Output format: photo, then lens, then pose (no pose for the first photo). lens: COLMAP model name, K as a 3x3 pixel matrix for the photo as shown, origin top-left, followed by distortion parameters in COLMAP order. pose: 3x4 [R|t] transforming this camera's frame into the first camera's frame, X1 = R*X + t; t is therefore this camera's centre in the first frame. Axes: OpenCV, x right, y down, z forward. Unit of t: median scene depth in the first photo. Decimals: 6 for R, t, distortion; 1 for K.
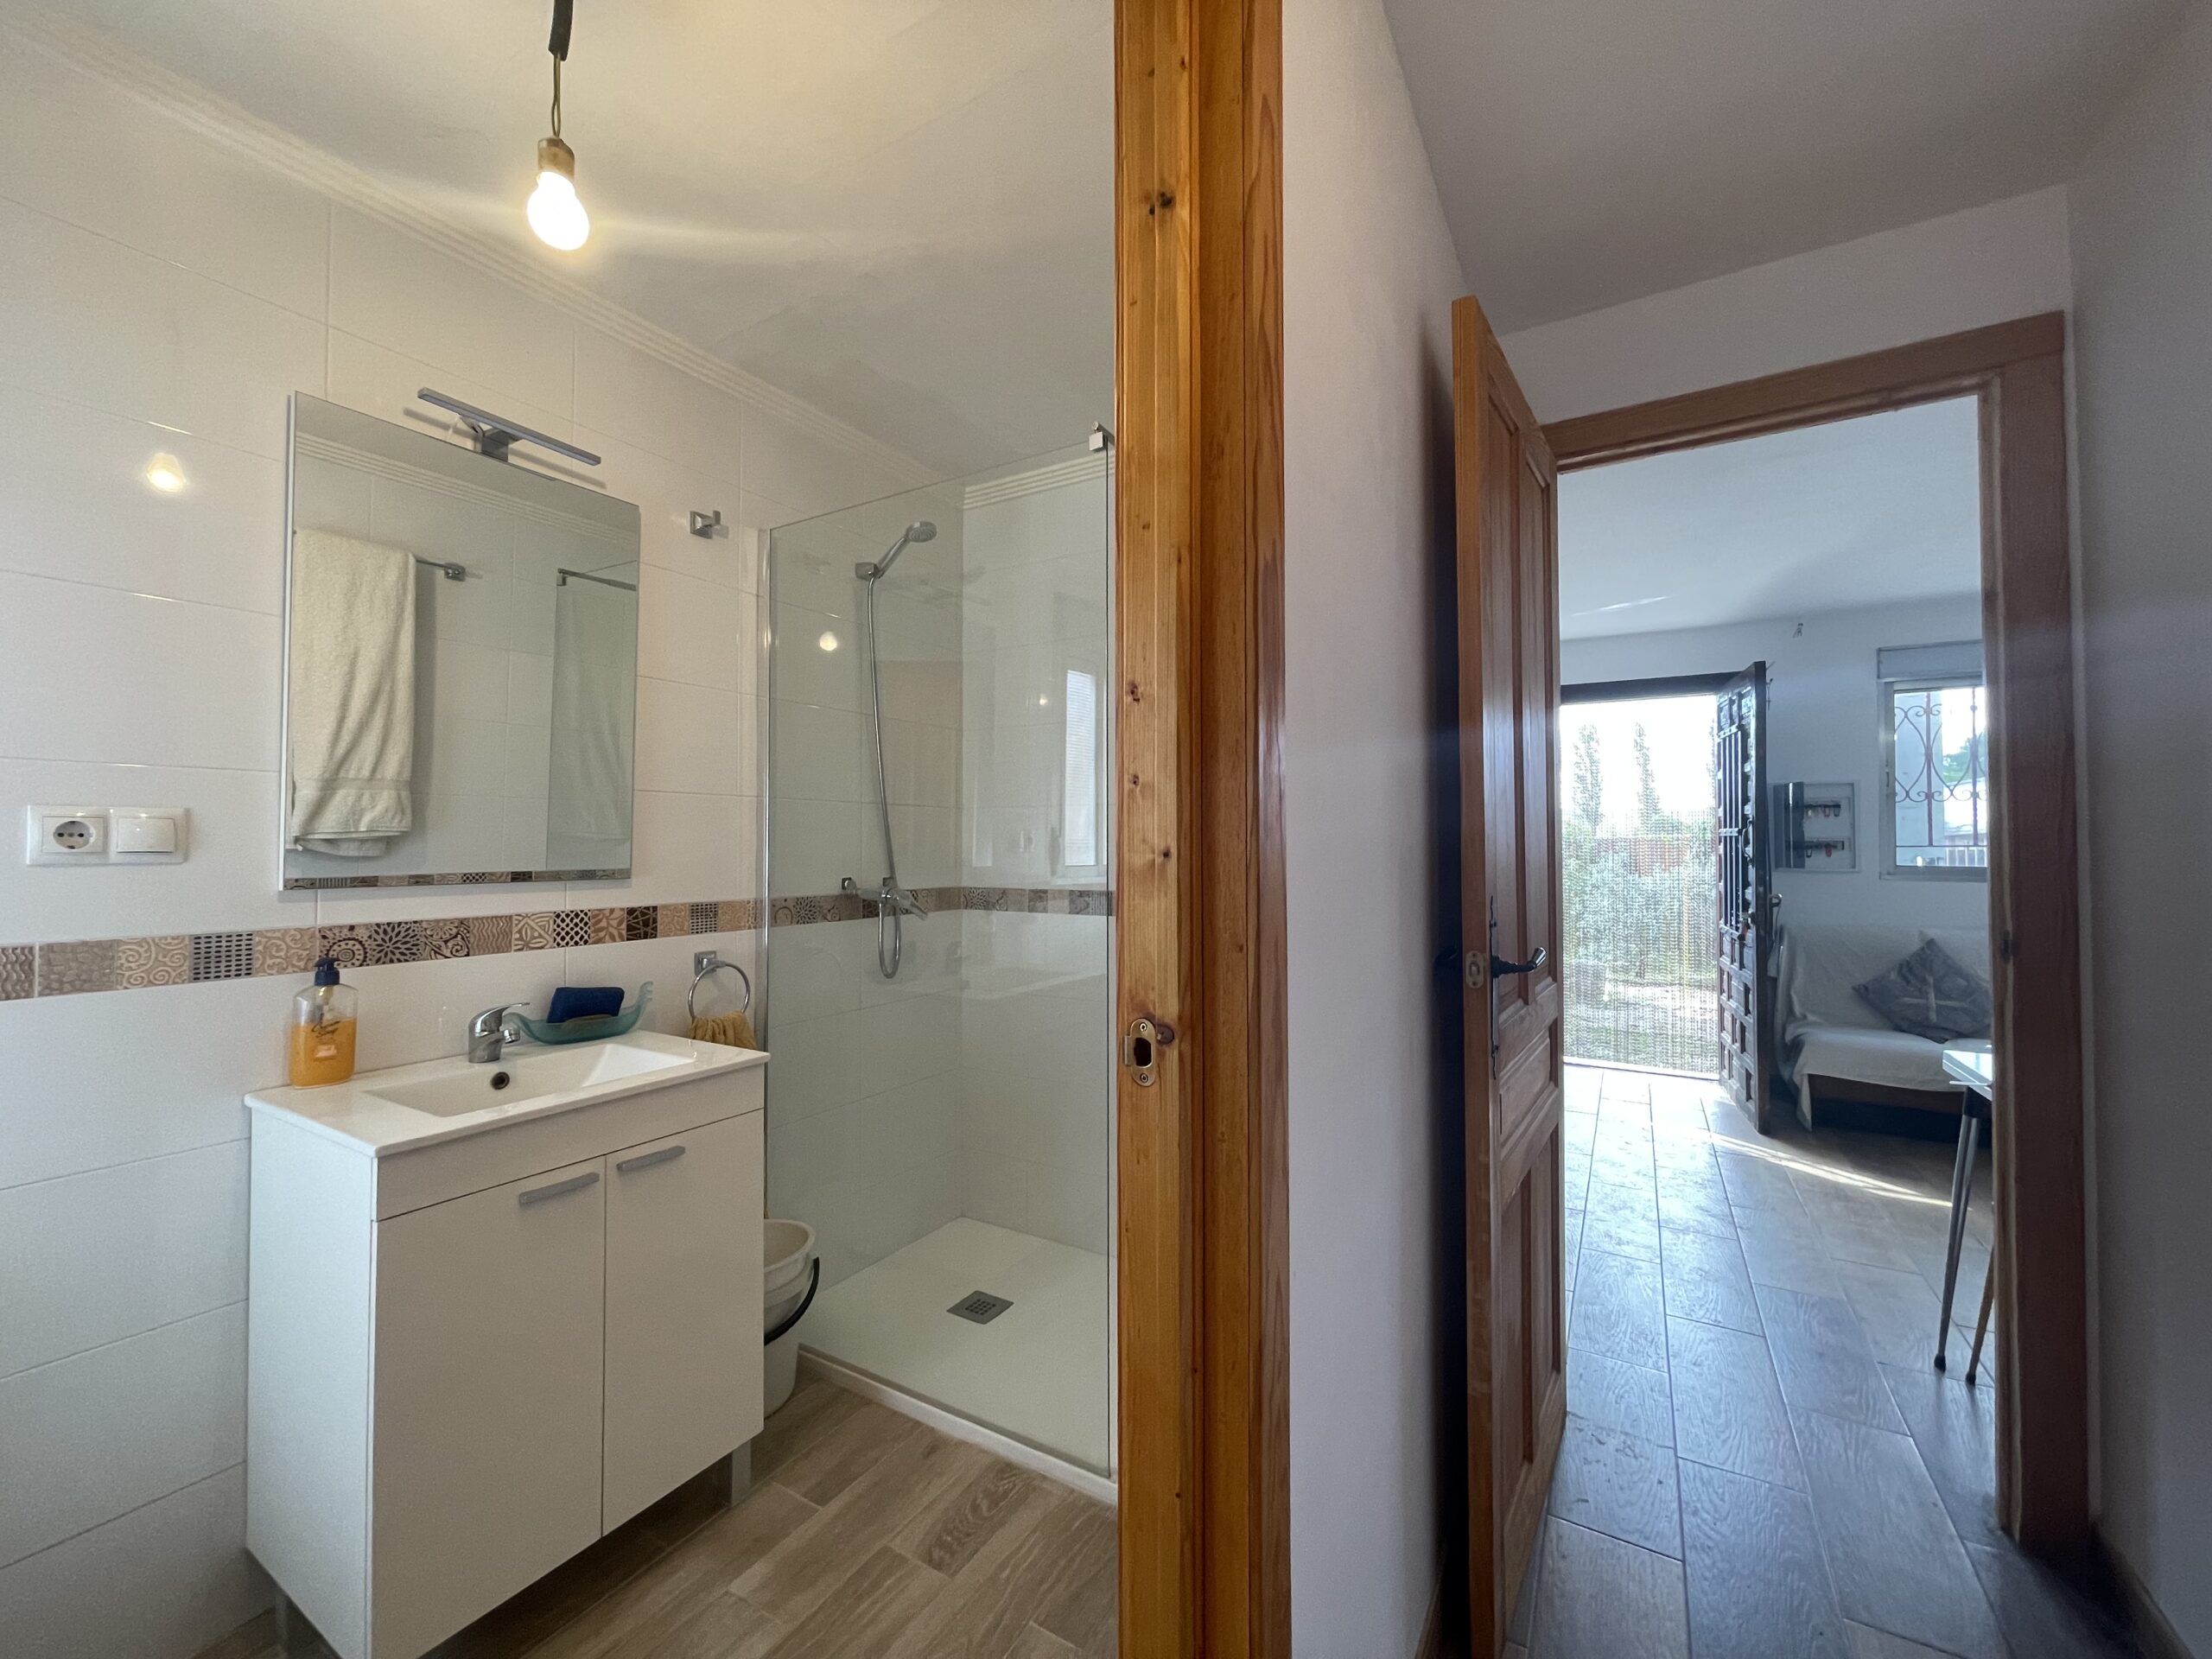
lens RADIAL K [[888.3, 0, 1095.9], [0, 888.3, 826.4], [0, 0, 1]] dist [-0.002841, 0.000085]
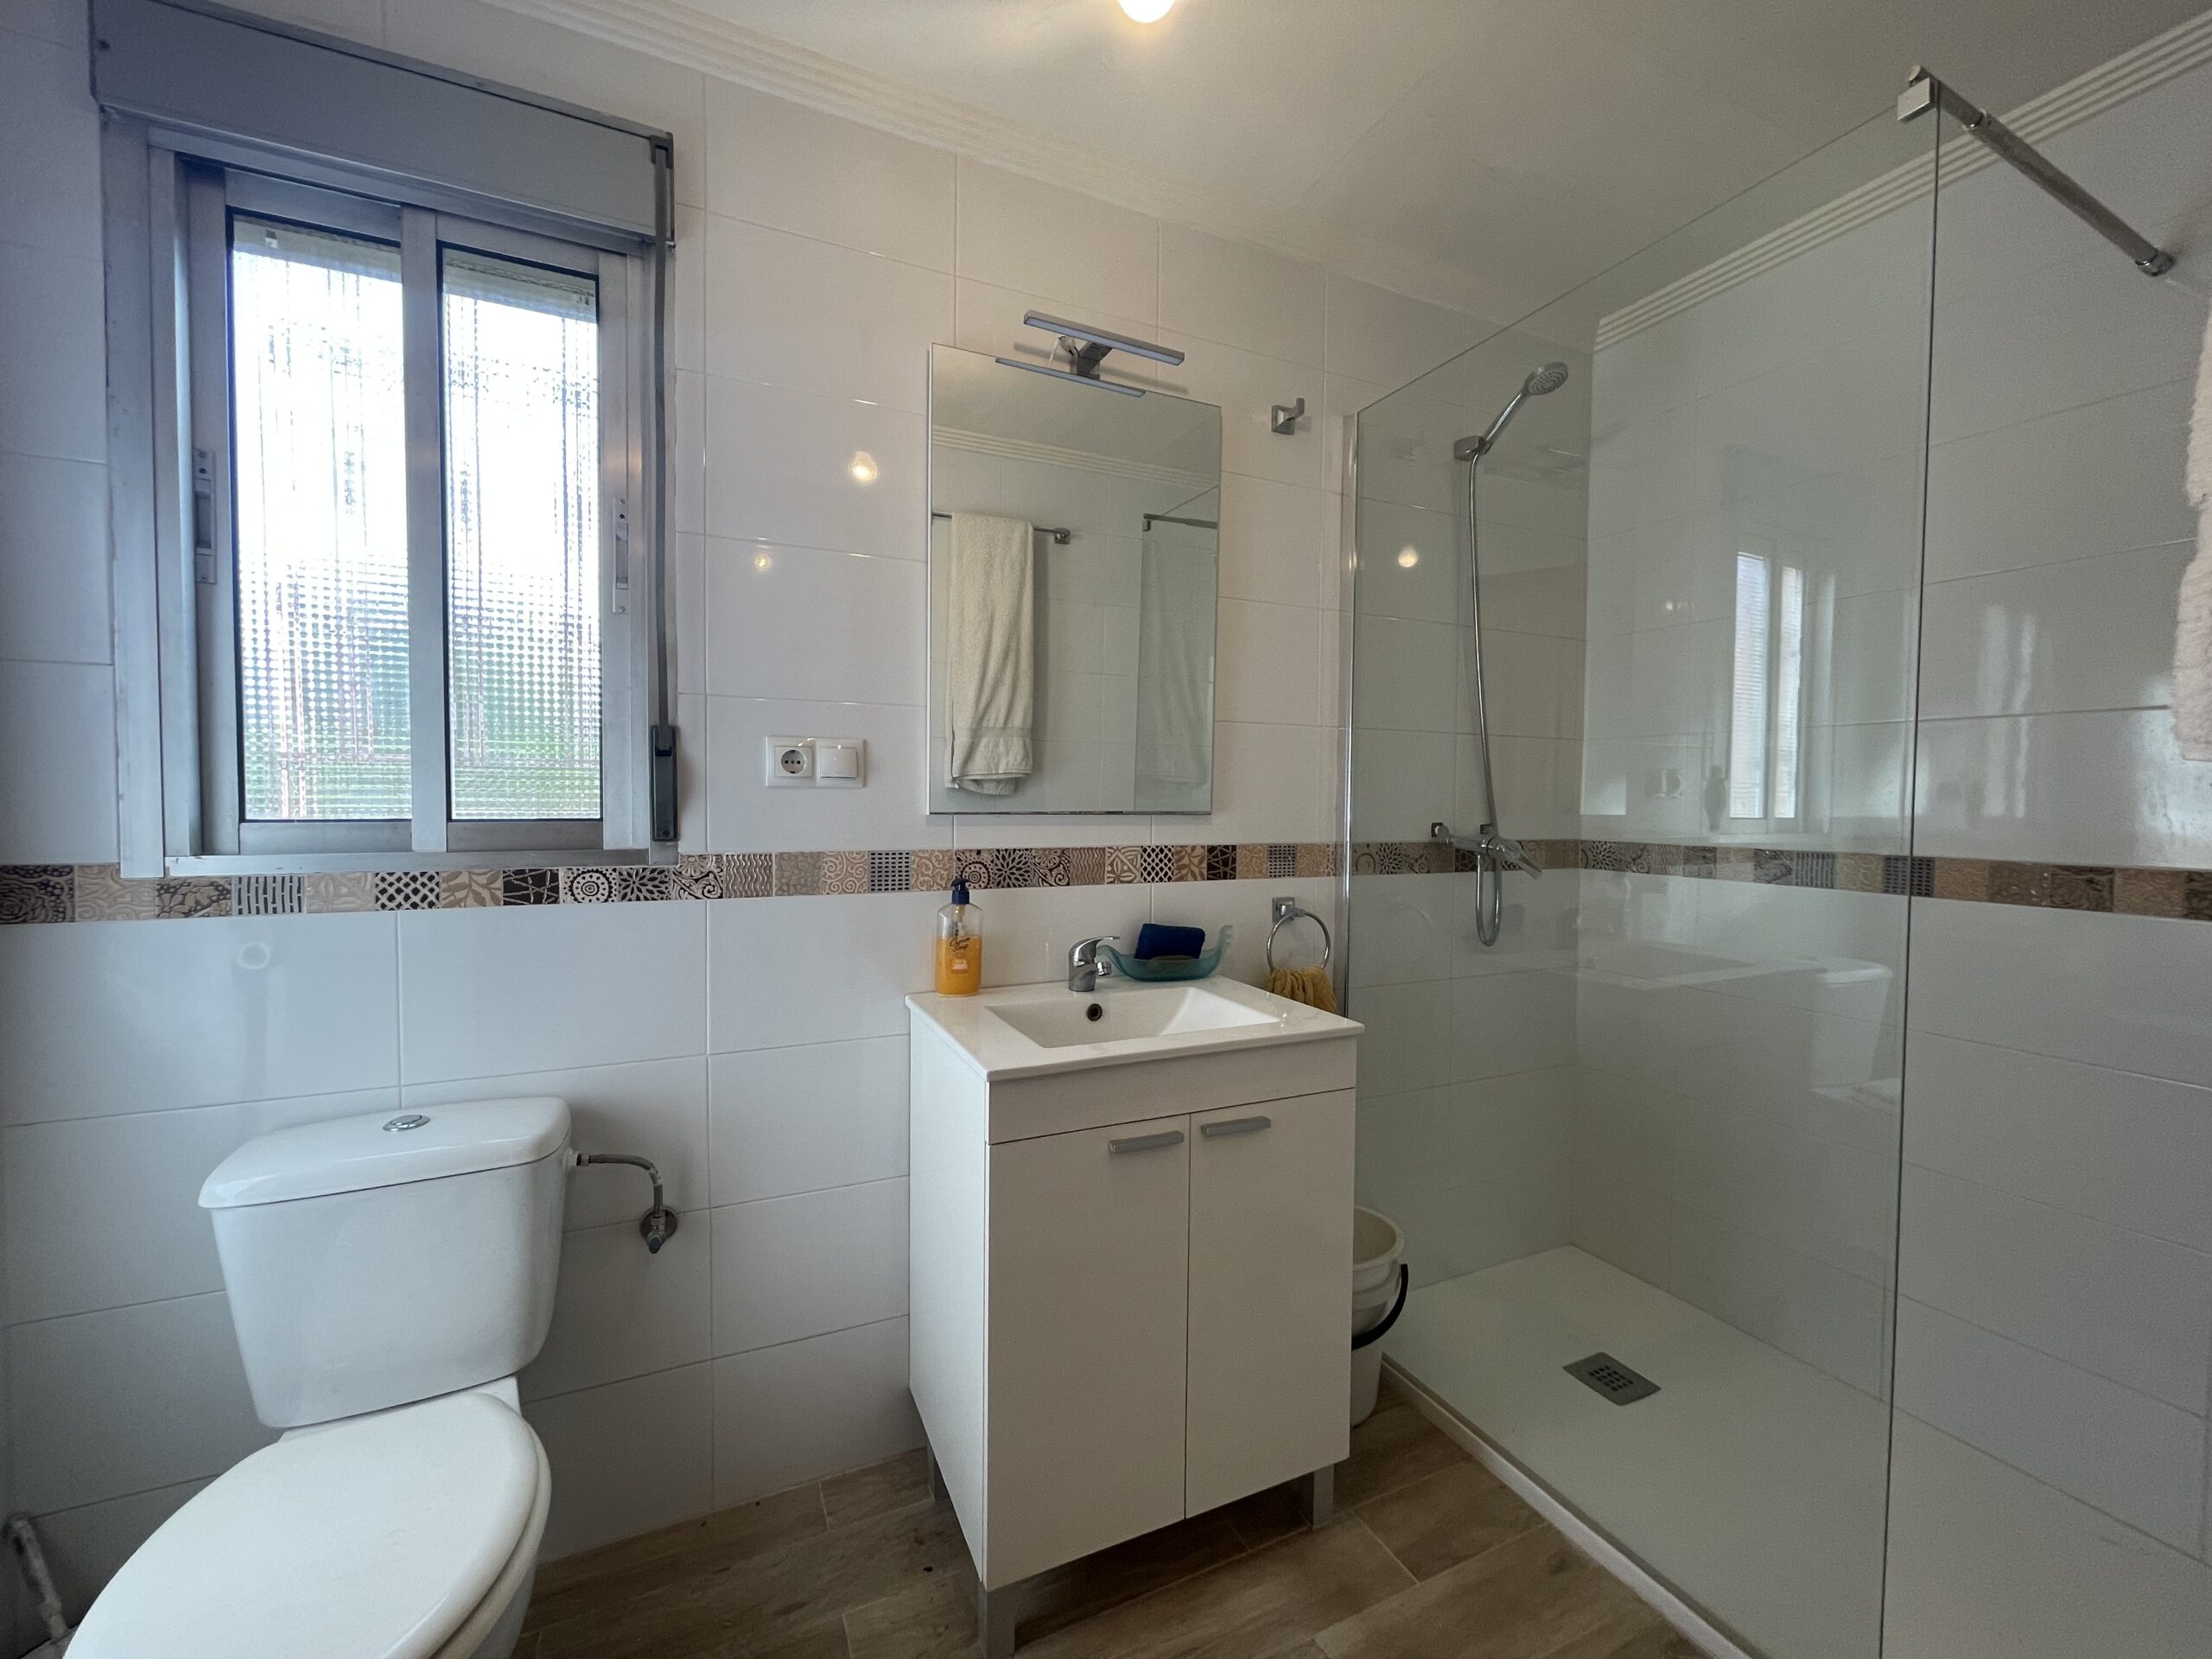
lens RADIAL K [[888.3, 0, 1097.9], [0, 888.3, 828.5], [0, 0, 1]] dist [-0.002841, 0.000085]
pose [[0.828478, 0.028040, -0.559319, -0.104620], [0.001701, 0.998615, 0.052582, 0.025522], [0.560018, -0.044515, 0.827283, 0.166815]]
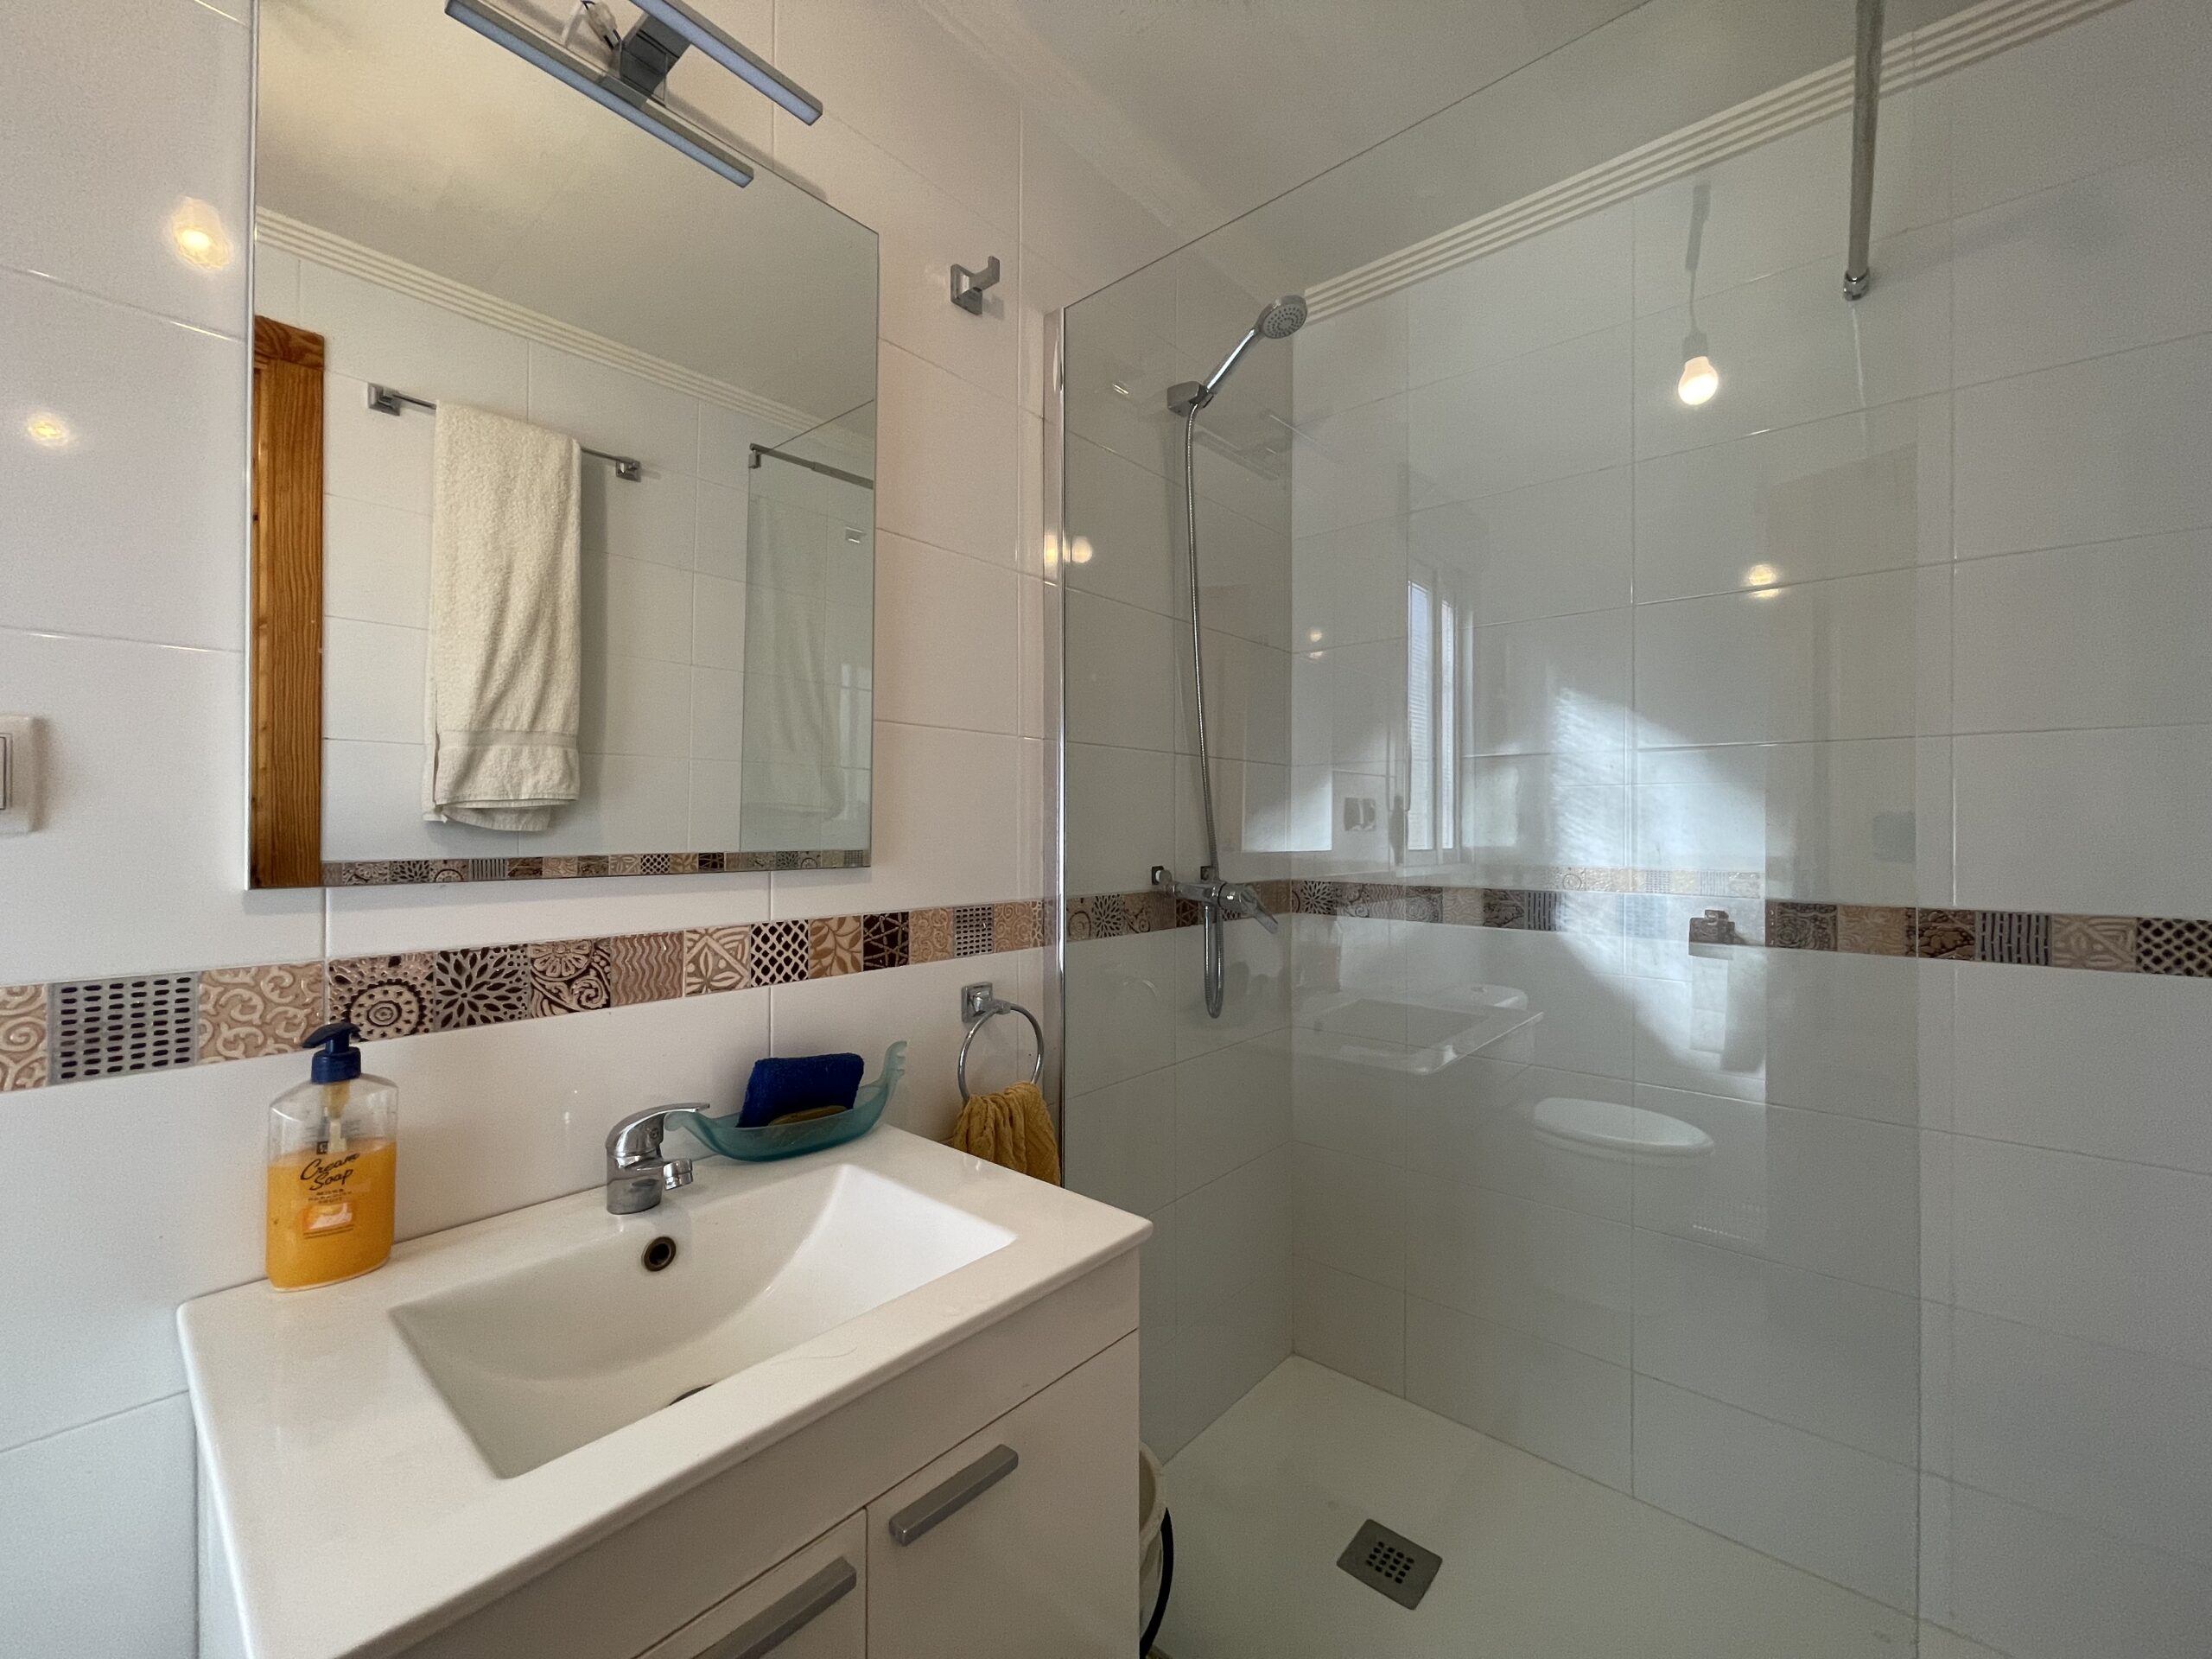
lens RADIAL K [[888.3, 0, 1100.0], [0, 888.3, 827.3], [0, 0, 1]] dist [-0.002841, 0.000085]
pose [[0.985586, 0.003491, -0.169139, -0.291442], [0.000014, 0.999785, 0.020719, 0.021437], [0.169175, -0.020423, 0.985374, 0.473944]]
